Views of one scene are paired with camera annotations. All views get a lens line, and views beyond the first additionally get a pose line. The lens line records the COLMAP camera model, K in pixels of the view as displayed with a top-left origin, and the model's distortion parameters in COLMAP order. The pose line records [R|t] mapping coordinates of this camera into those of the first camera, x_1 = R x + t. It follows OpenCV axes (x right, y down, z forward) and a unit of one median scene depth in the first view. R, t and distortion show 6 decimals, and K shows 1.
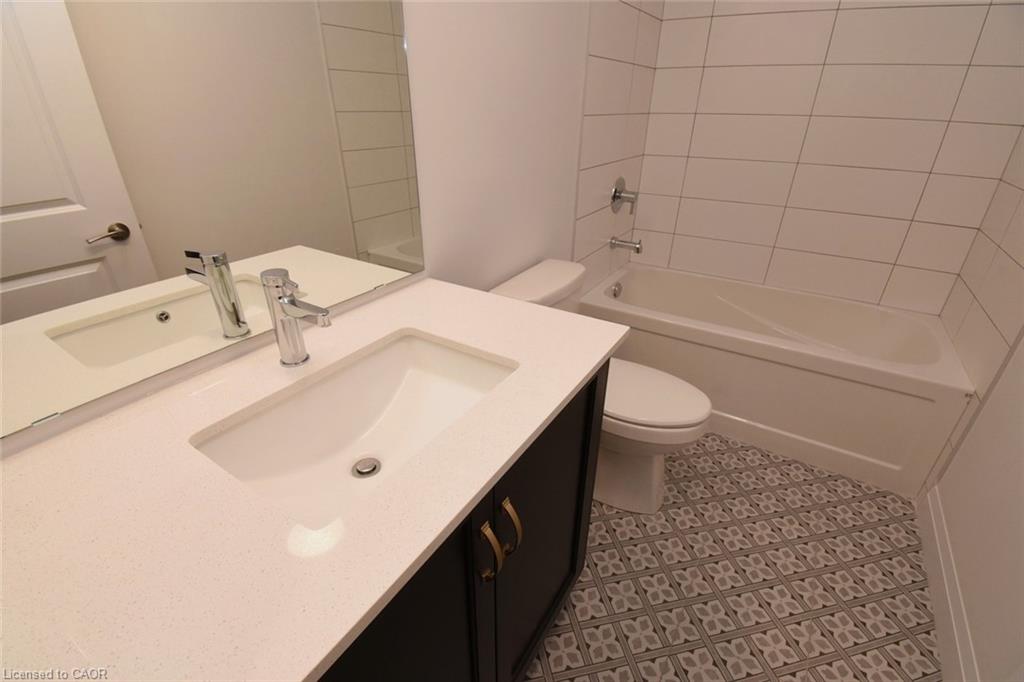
lens RADIAL K [[450.2, 0, 507.1], [0, 450.2, 344.8], [0, 0, 1]] dist [0.018275, -0.025164]
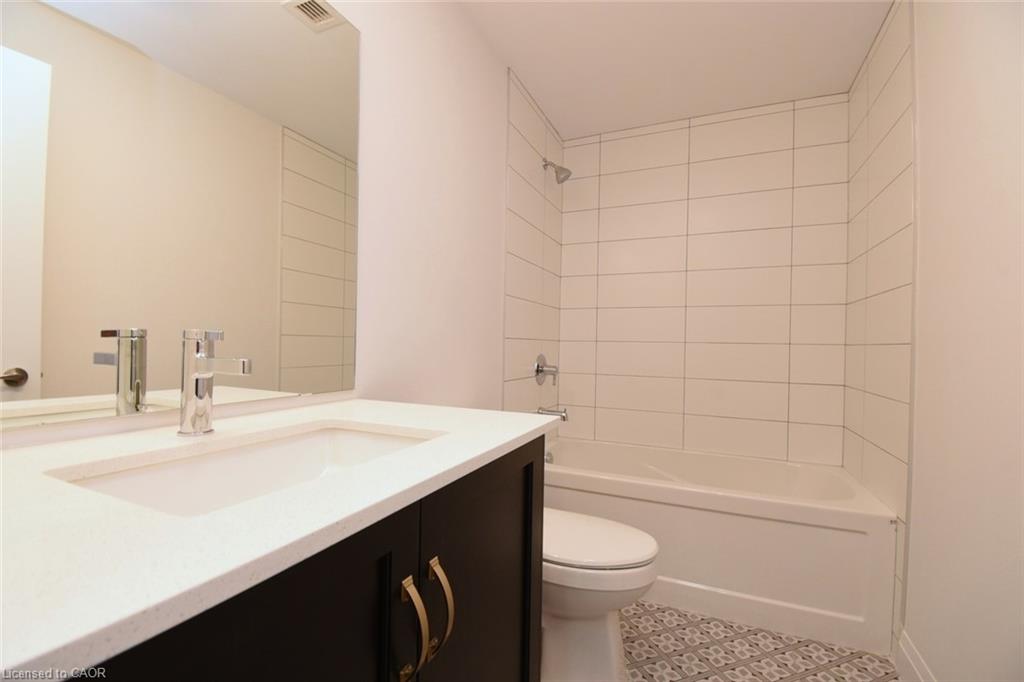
lens RADIAL K [[450.2, 0, 507.1], [0, 450.2, 344.8], [0, 0, 1]] dist [0.018275, -0.025164]
pose [[0.988696, 0.017082, 0.148961, -0.000646], [0.054629, 0.884163, -0.463974, 0.153799], [-0.139631, 0.466867, 0.873235, 0.029723]]
